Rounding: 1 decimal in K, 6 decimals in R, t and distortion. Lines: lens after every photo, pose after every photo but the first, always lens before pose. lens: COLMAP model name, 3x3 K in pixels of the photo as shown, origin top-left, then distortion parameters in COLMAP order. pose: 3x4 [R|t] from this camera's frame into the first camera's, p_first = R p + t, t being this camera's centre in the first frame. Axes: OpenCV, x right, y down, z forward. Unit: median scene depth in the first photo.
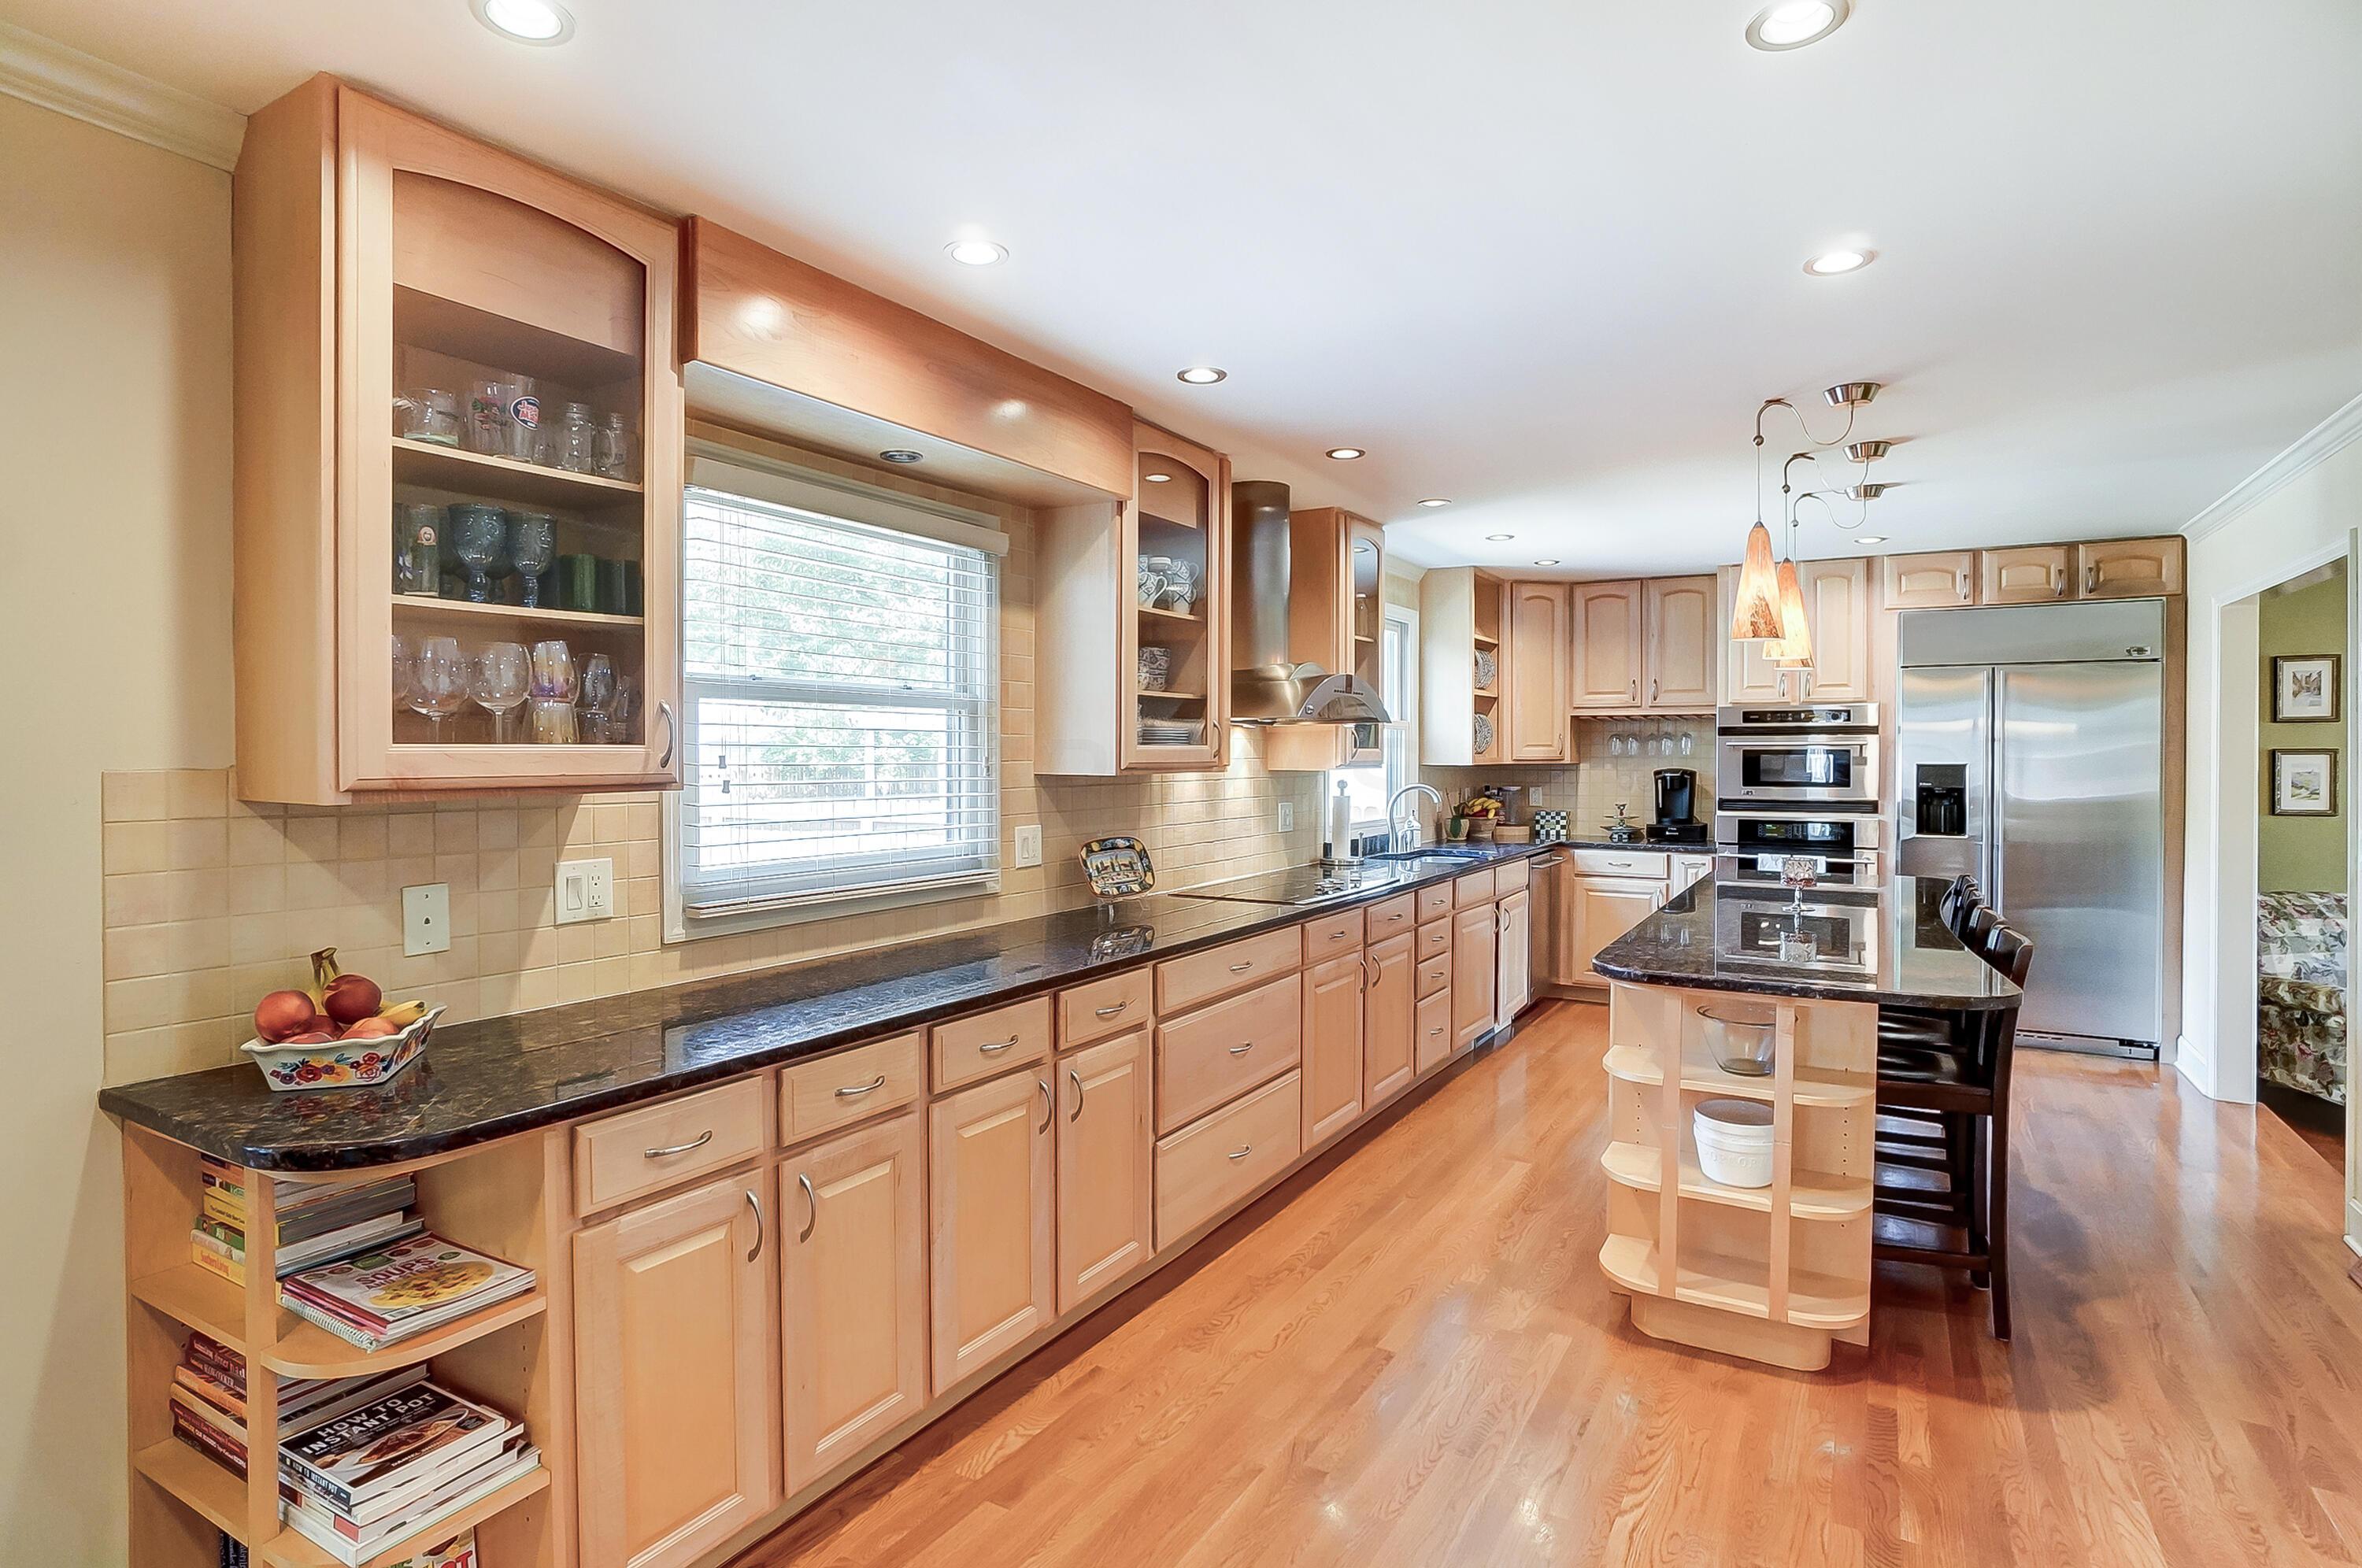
lens RADIAL K [[1209.9, 0, 1213.1], [0, 1209.9, 785.8], [0, 0, 1]] dist [-0.004271, -0.000548]
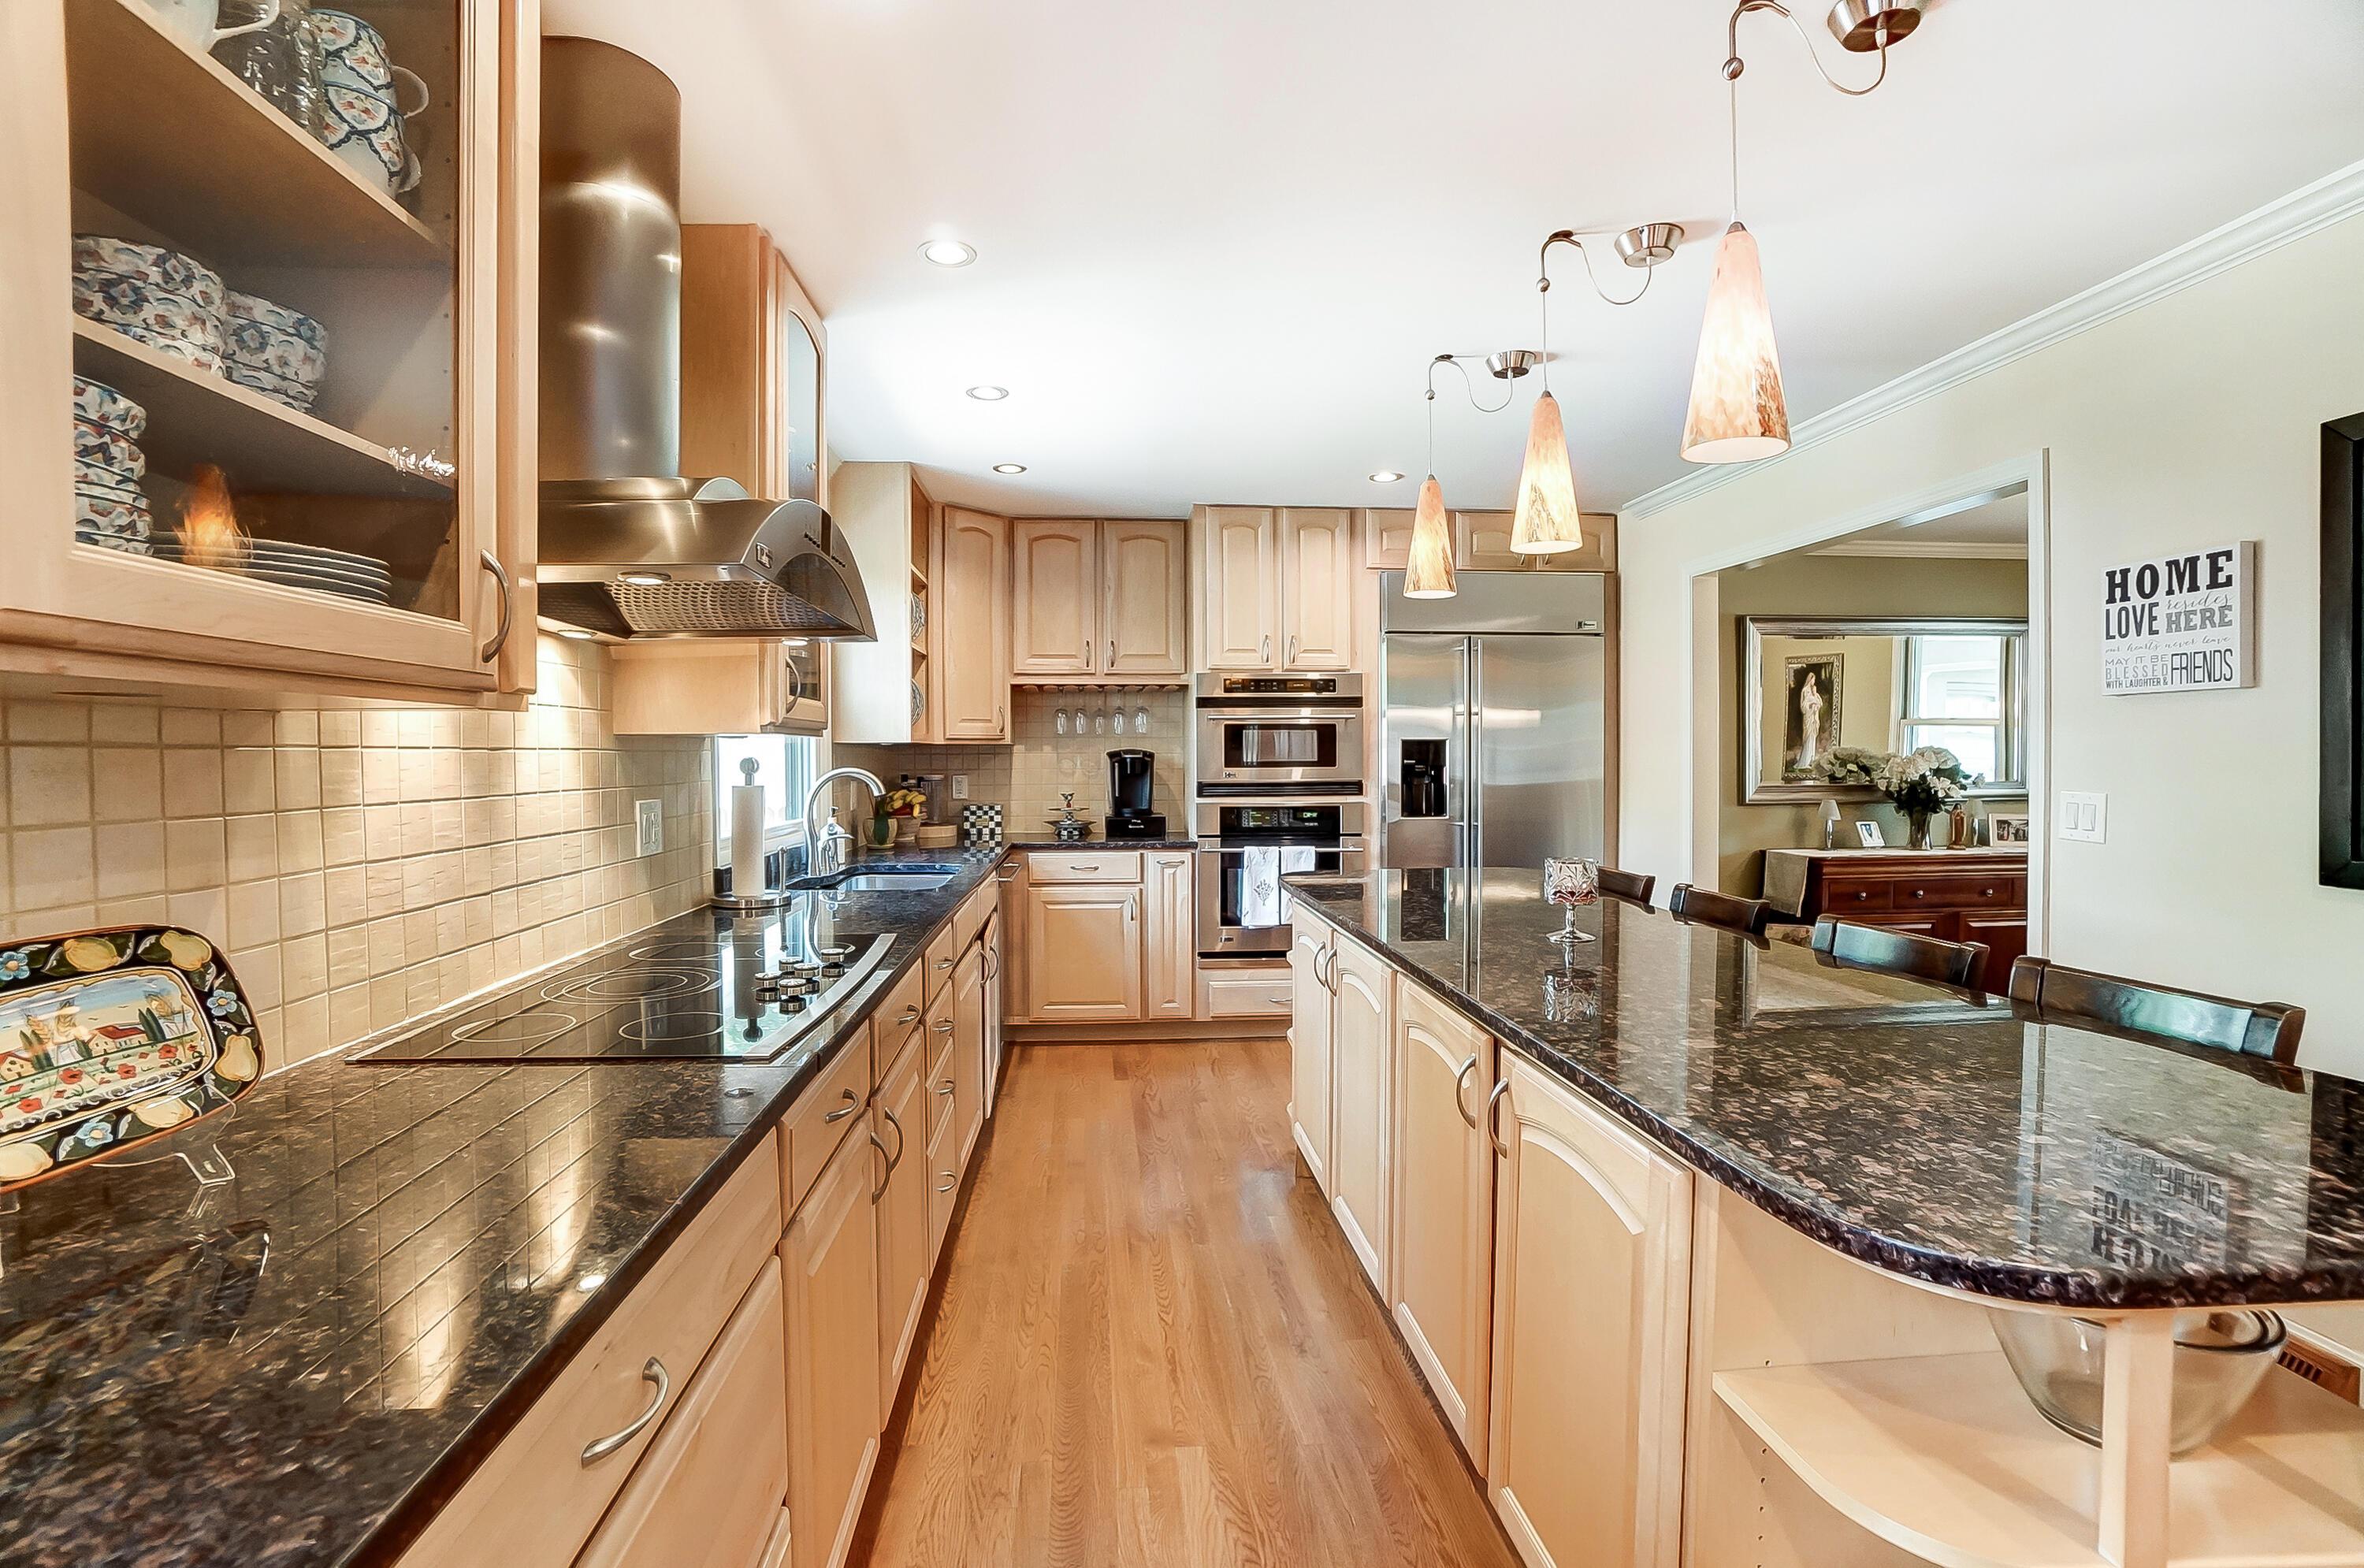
lens RADIAL K [[1052.4, 0, 1170.9], [0, 1052.4, 774.4], [0, 0, 1]] dist [-0.065109, 0.023854]
pose [[0.834158, -0.014667, 0.551331, 0.001435], [0.020869, 0.999770, -0.004977, 0.008546], [-0.551131, 0.015657, 0.834272, 0.434720]]
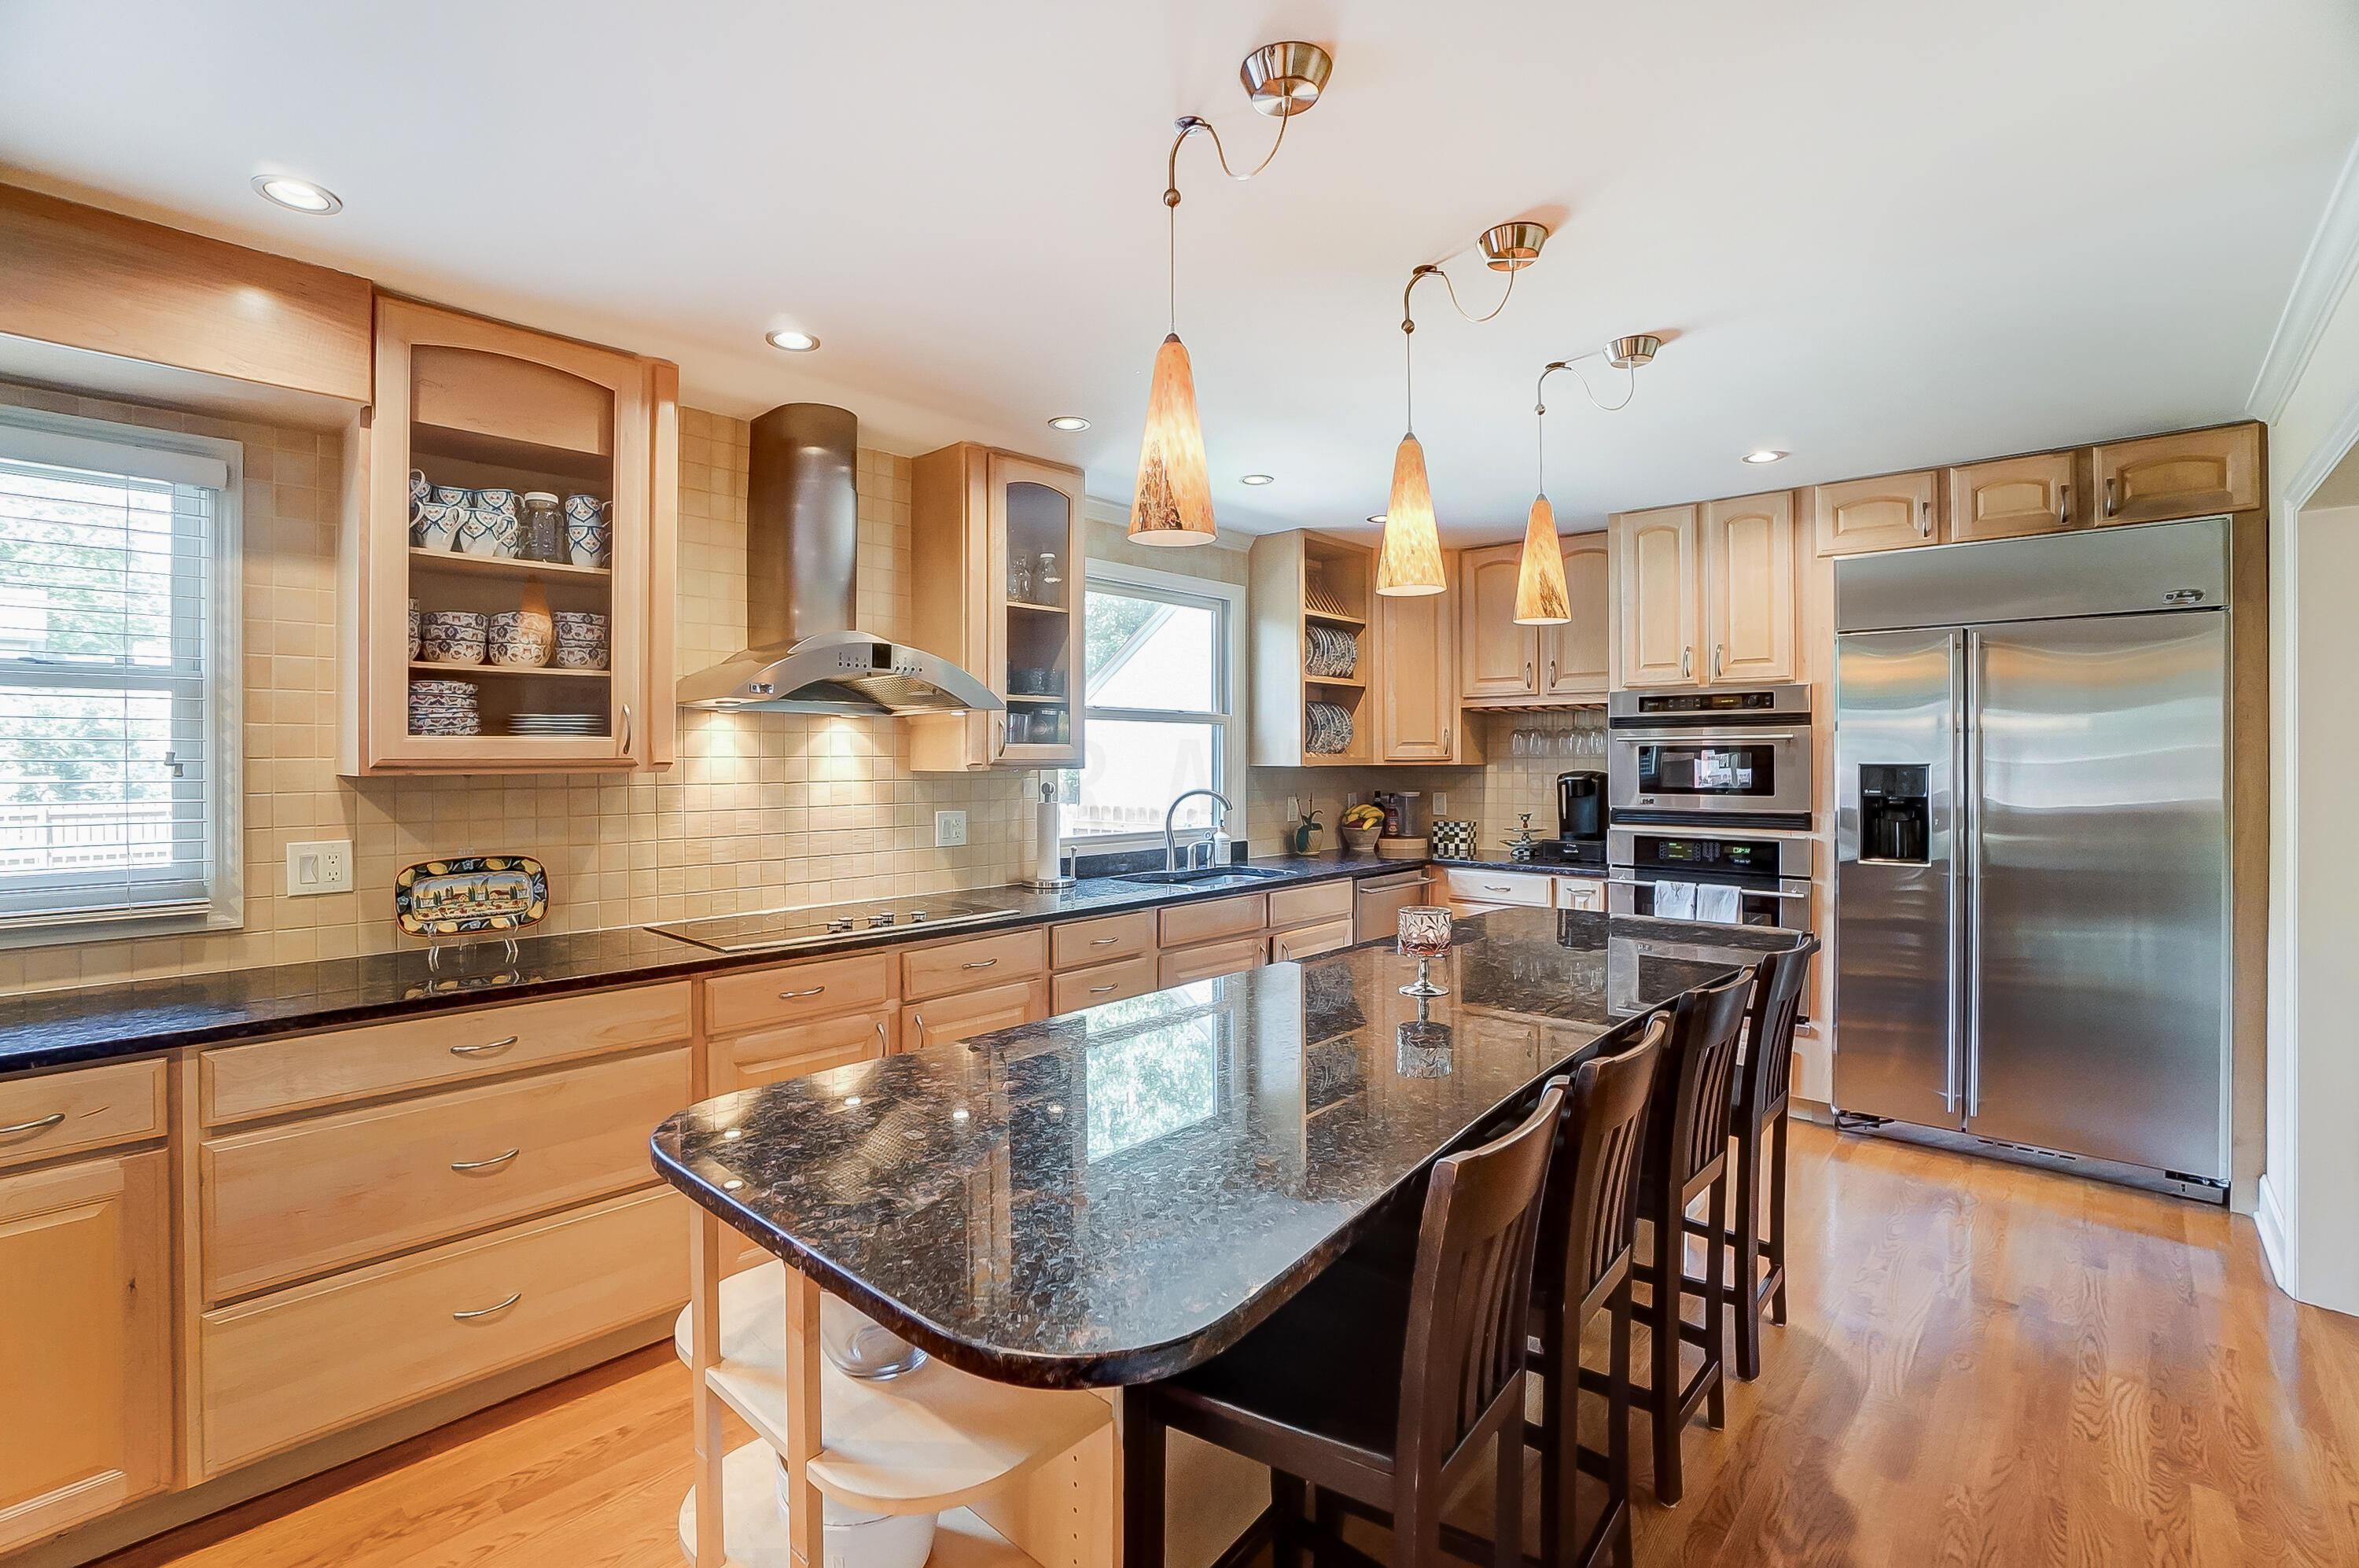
lens RADIAL K [[1050.3, 0, 1168.5], [0, 1050.3, 774.4], [0, 0, 1]] dist [-0.065109, 0.023854]
pose [[0.971942, 0.000505, -0.235220, 0.319412], [-0.003702, 0.999907, -0.013151, -0.001960], [0.235191, 0.013652, 0.971853, 0.296305]]
